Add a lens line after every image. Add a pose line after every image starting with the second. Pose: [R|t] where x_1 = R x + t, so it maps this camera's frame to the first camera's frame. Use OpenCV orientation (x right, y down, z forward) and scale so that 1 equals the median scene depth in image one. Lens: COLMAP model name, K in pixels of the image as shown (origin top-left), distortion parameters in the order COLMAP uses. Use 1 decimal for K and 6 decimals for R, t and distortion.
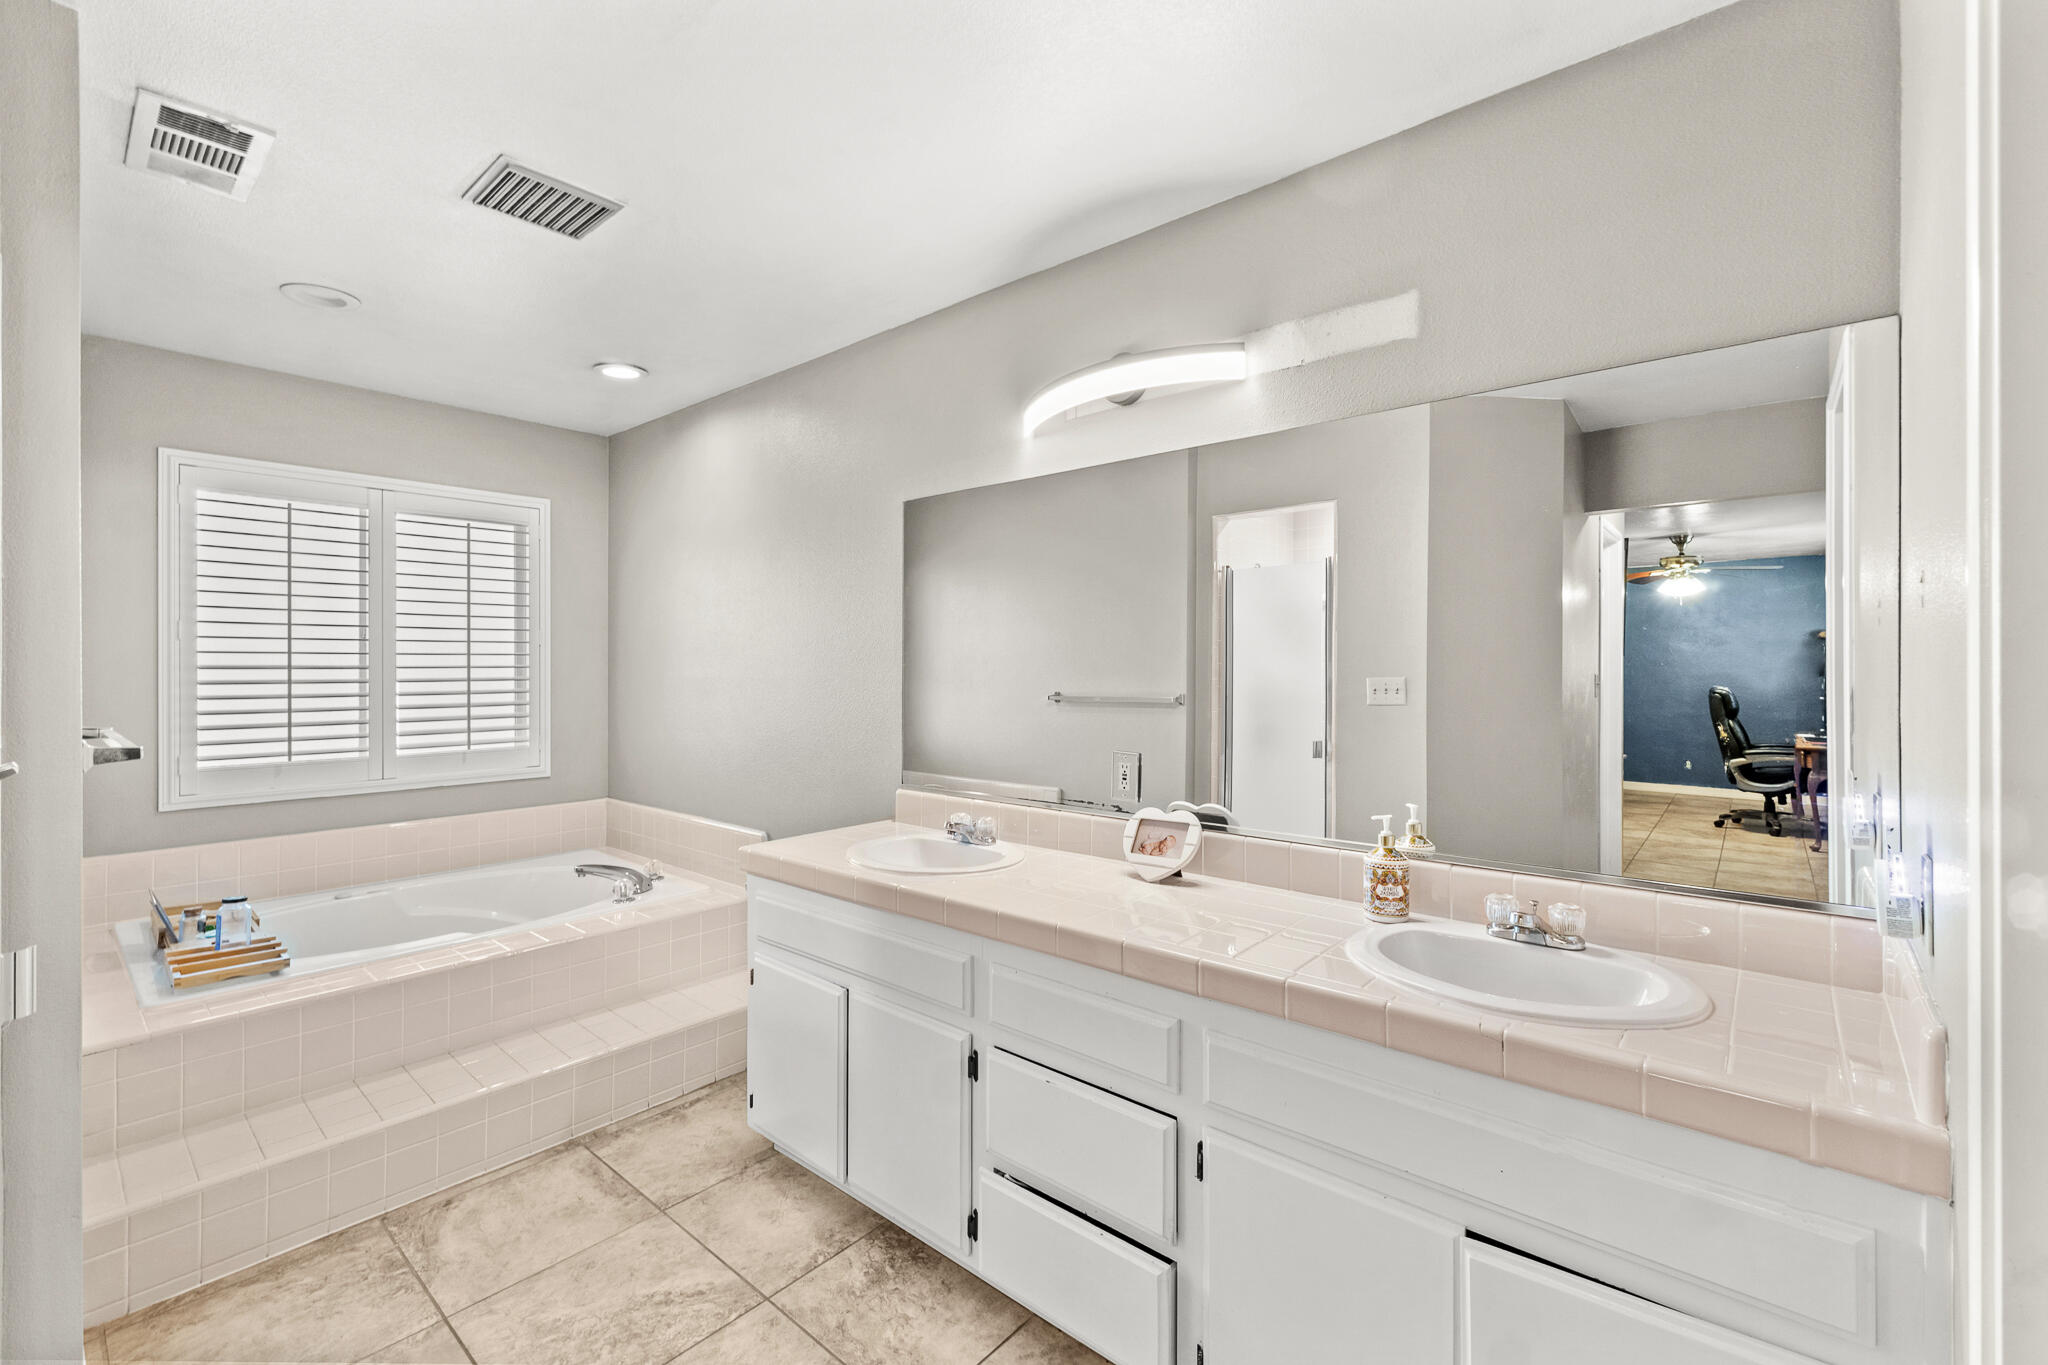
lens RADIAL K [[873.8, 0, 1034.9], [0, 873.8, 669.1], [0, 0, 1]] dist [0.010349, -0.000597]
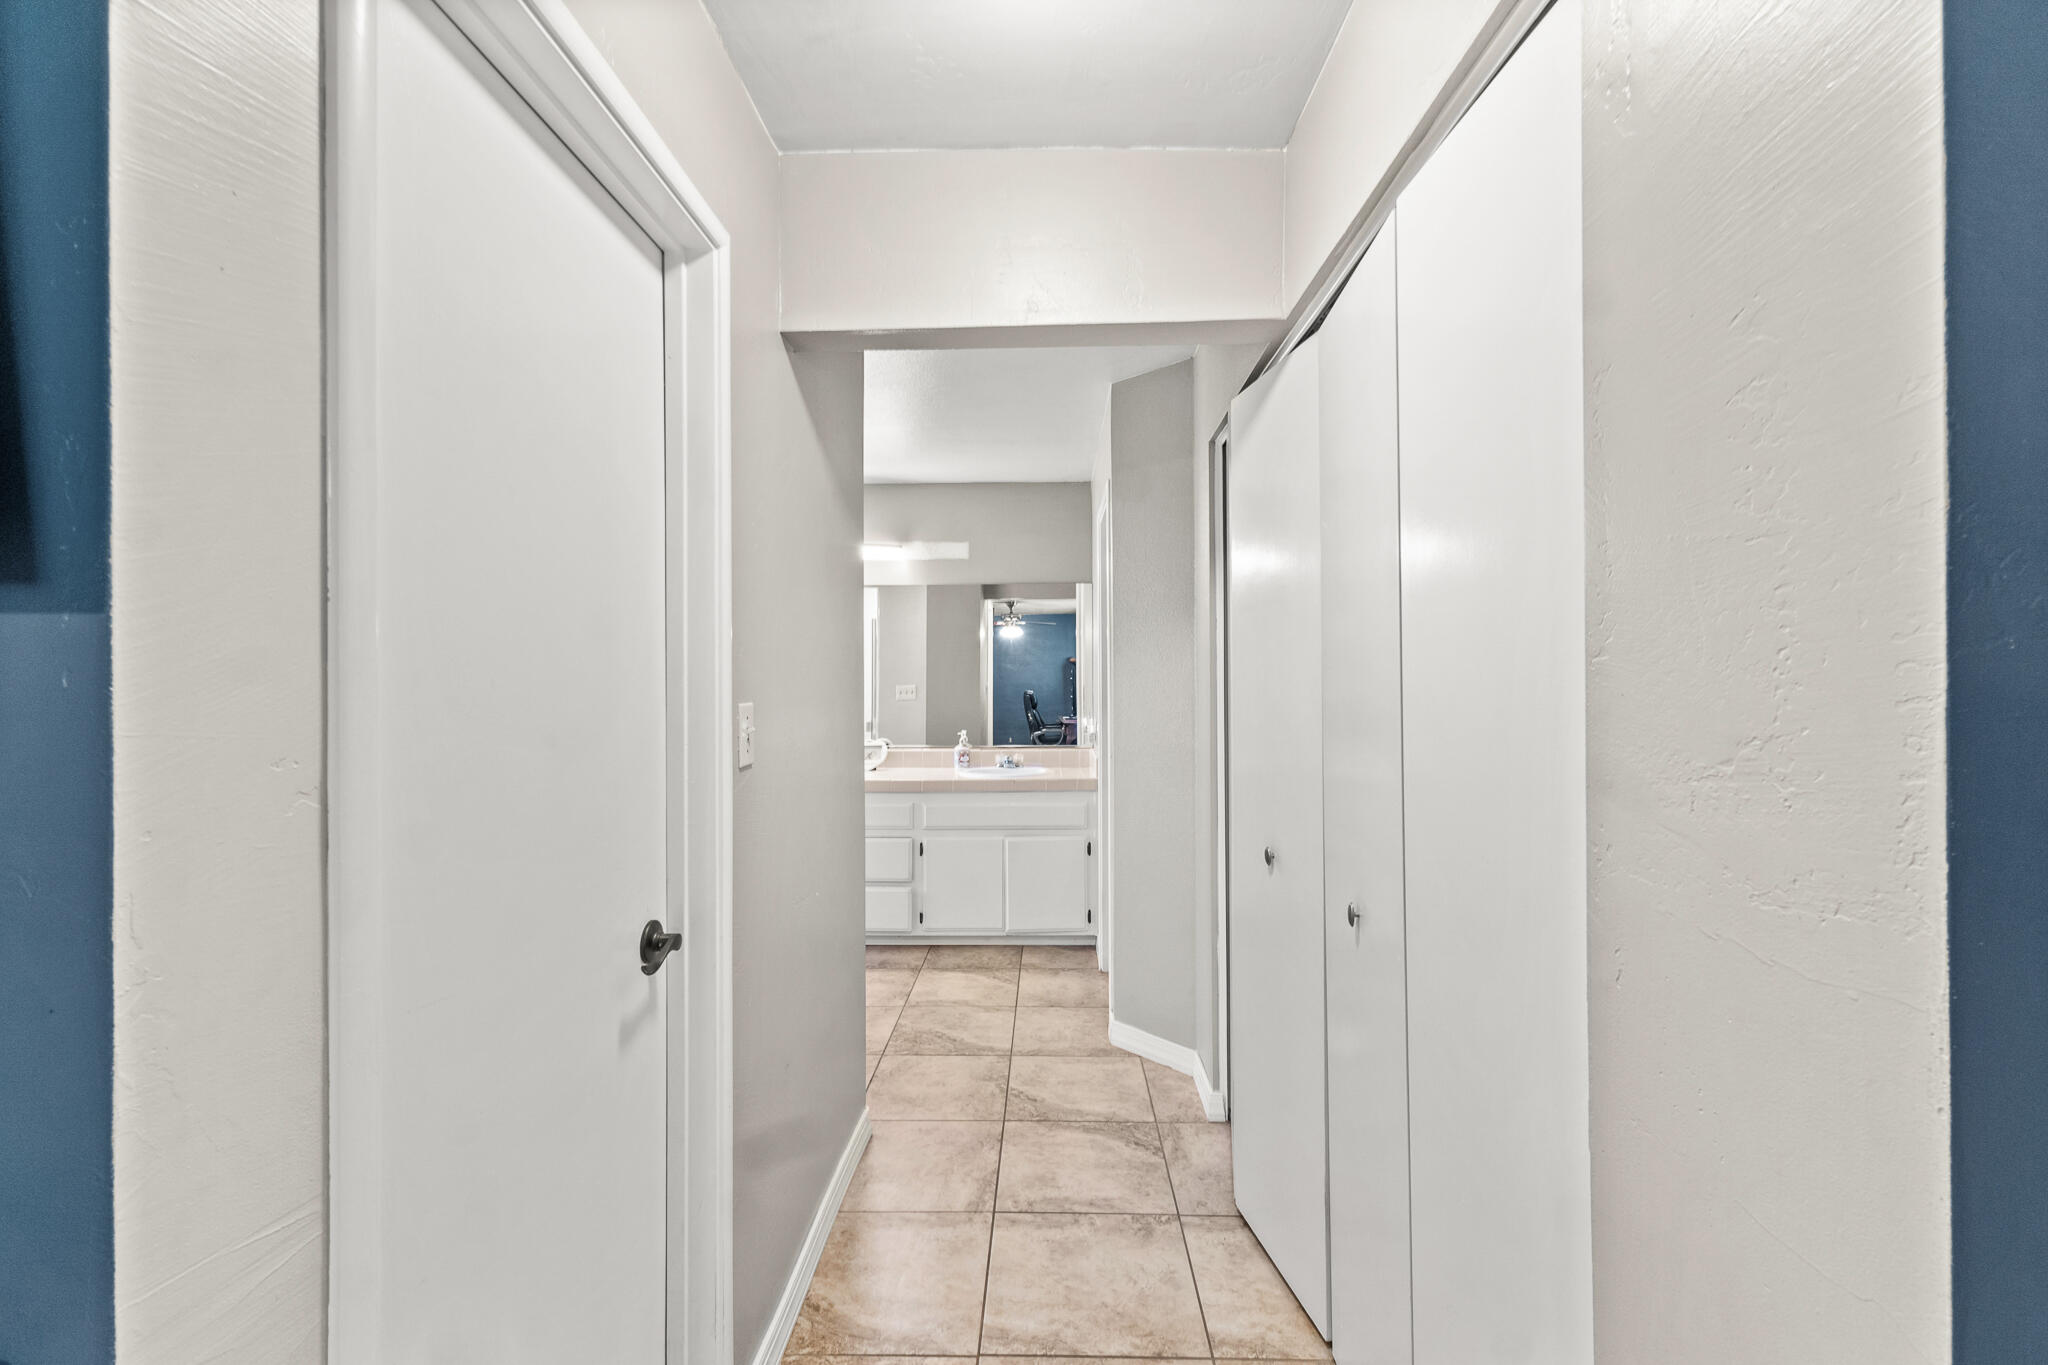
lens RADIAL K [[873.8, 0, 1024.8], [0, 873.8, 679.3], [0, 0, 1]] dist [0.010349, -0.000597]
pose [[0.778967, -0.003150, 0.627057, -0.302586], [0.004376, 0.999990, -0.000412, -0.000997], [-0.627050, 0.003065, 0.778973, -0.329279]]
